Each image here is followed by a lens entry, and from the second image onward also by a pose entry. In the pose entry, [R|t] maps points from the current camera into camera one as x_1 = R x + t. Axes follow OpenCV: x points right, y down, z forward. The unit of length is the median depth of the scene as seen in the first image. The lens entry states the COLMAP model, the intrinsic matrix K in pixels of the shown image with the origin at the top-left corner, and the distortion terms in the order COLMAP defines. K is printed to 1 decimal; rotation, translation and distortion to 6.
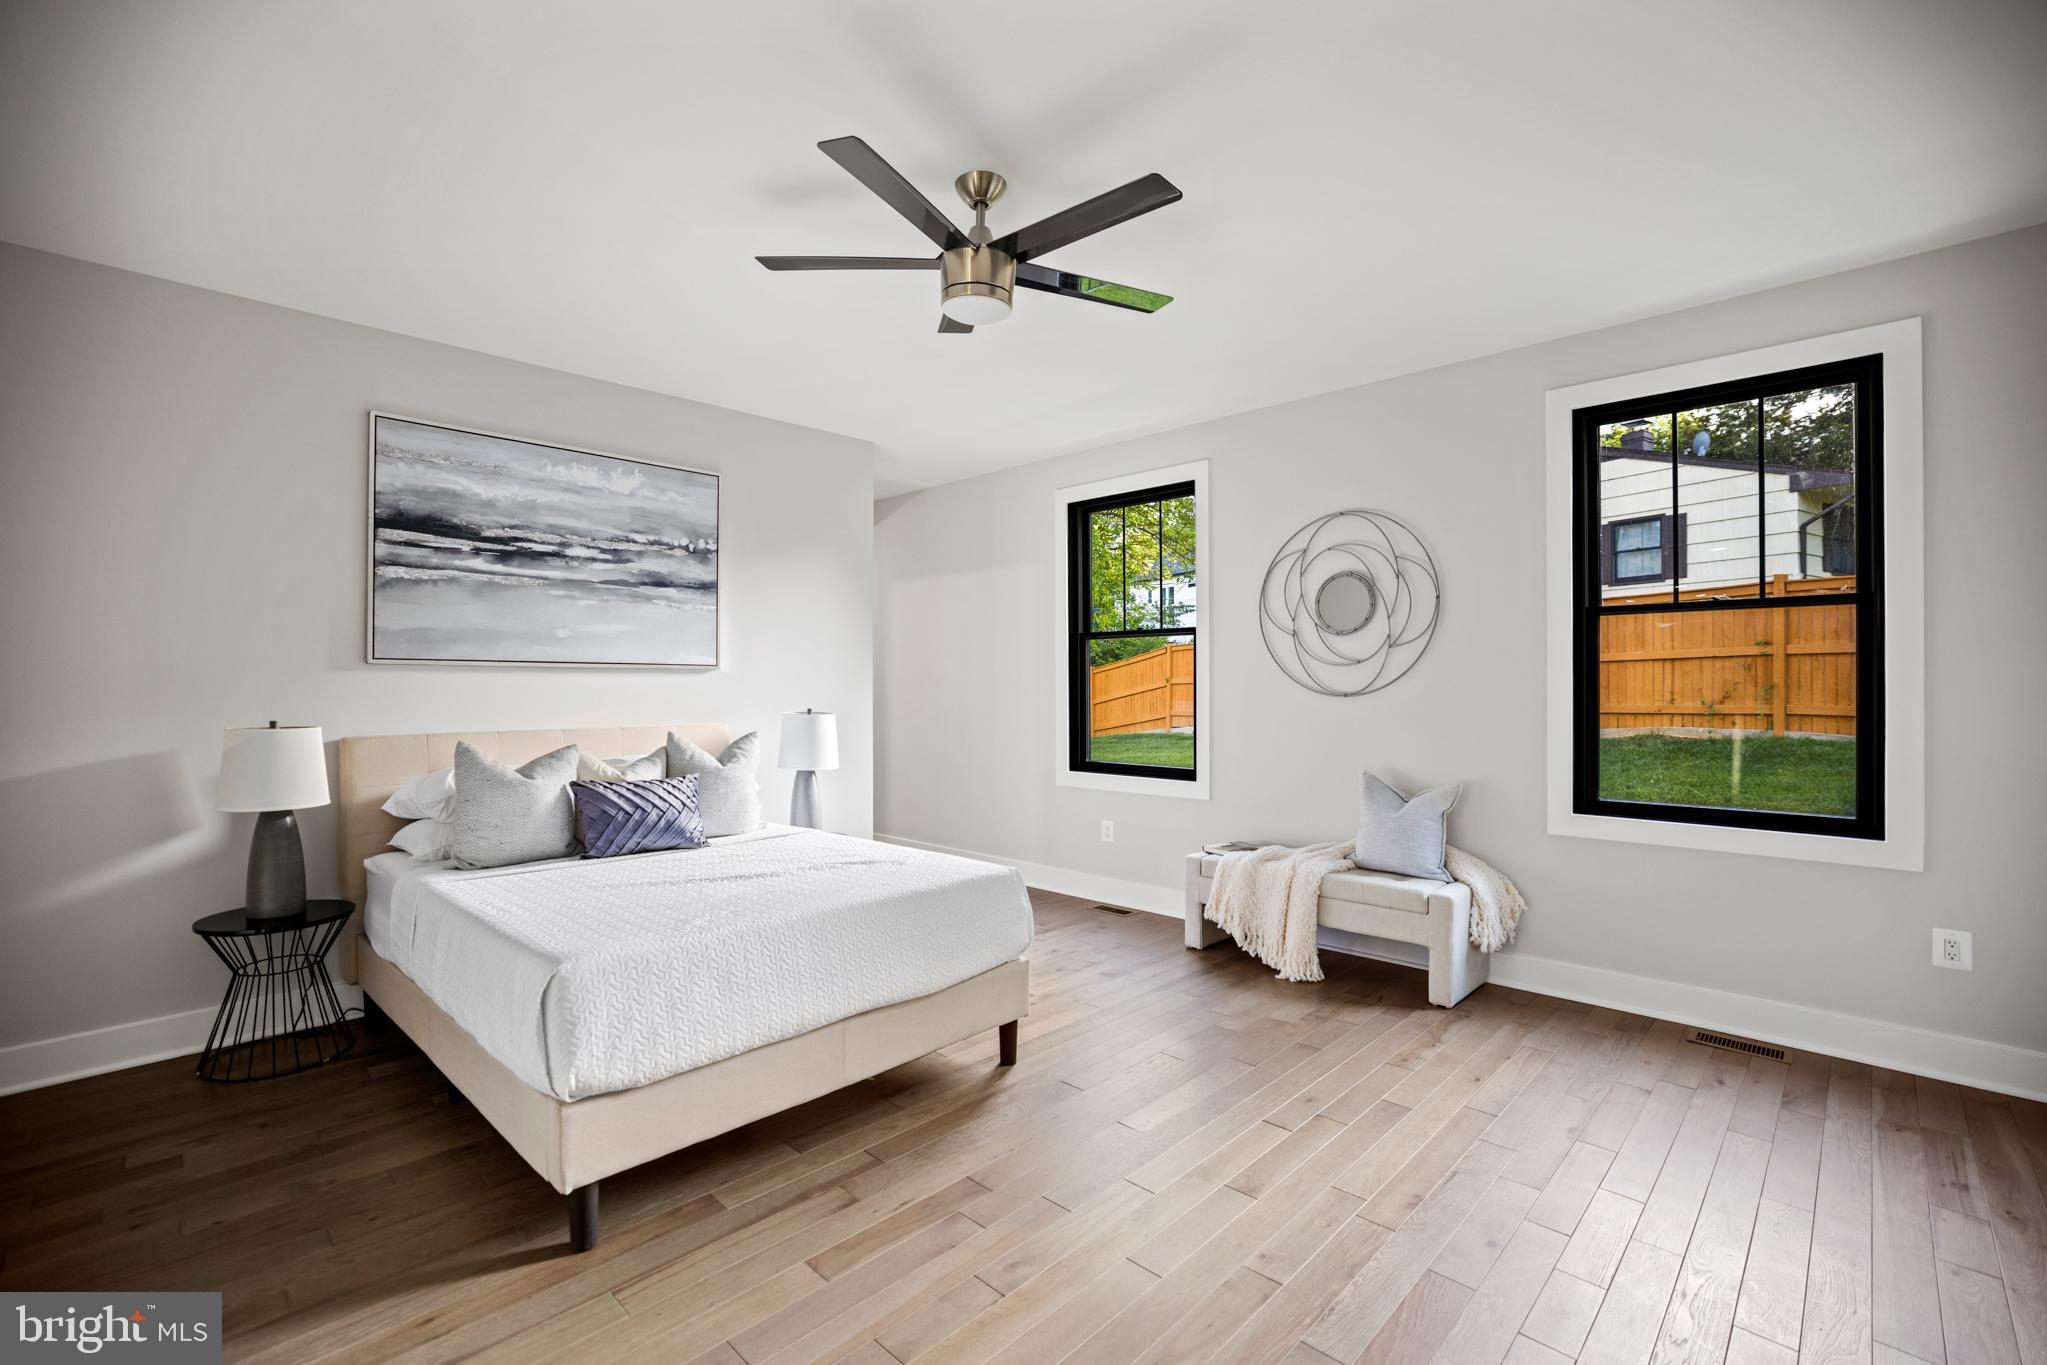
lens RADIAL K [[921.8, 0, 1016.7], [0, 921.8, 666.7], [0, 0, 1]] dist [-0.044095, 0.018053]
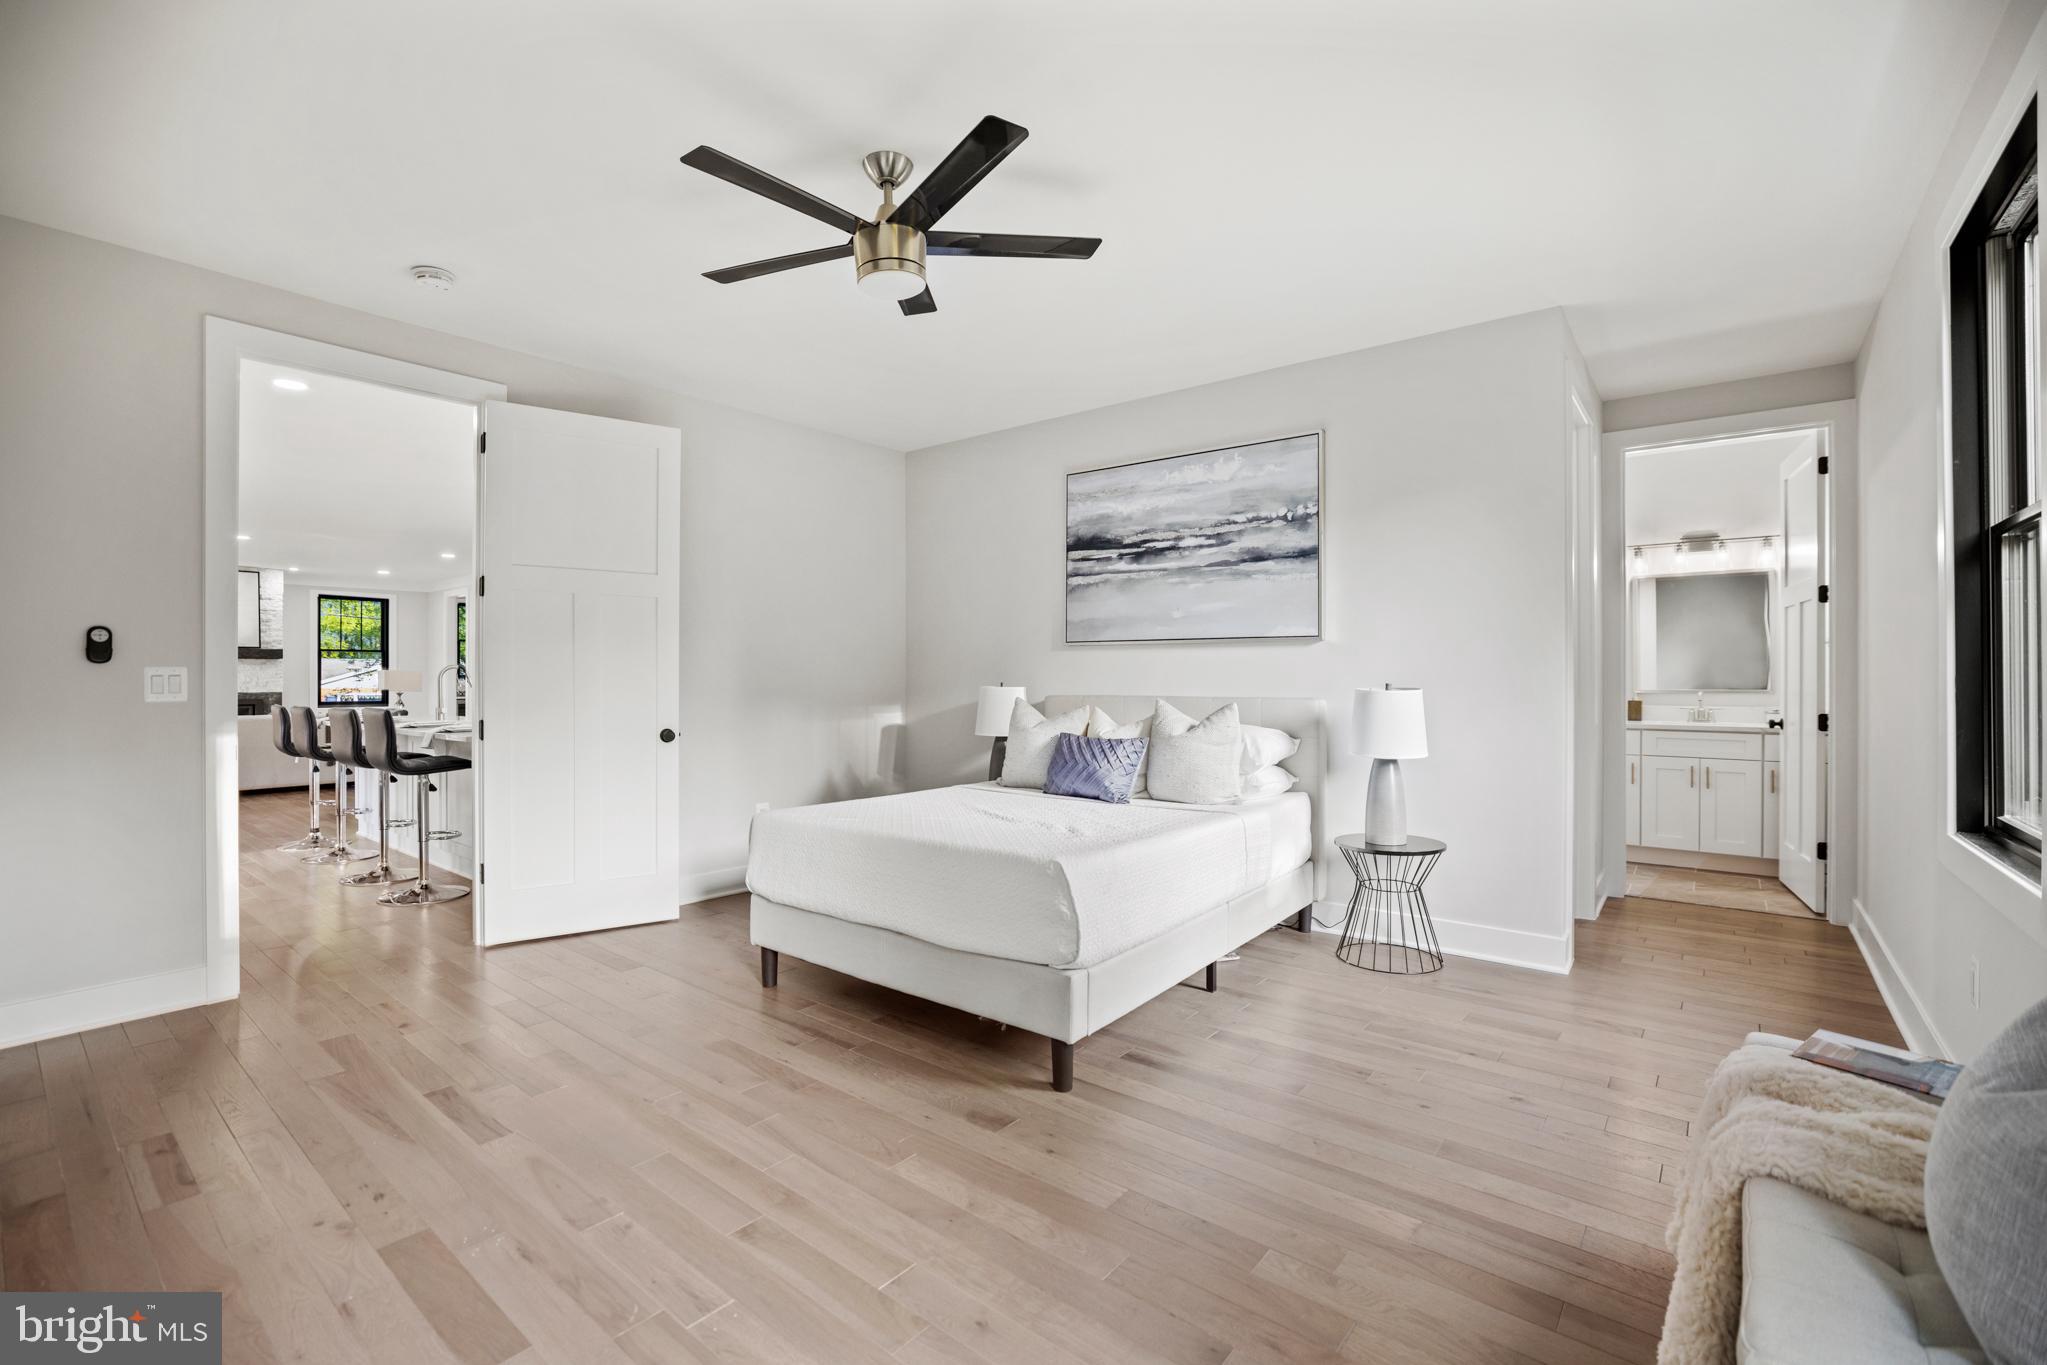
lens RADIAL K [[921.8, 0, 1016.7], [0, 921.8, 666.7], [0, 0, 1]] dist [-0.044095, 0.018053]
pose [[0.063072, -0.009198, -0.997967, 0.668643], [0.019627, 0.999776, -0.007974, 0.036002], [0.997816, -0.019084, 0.063238, 0.721227]]
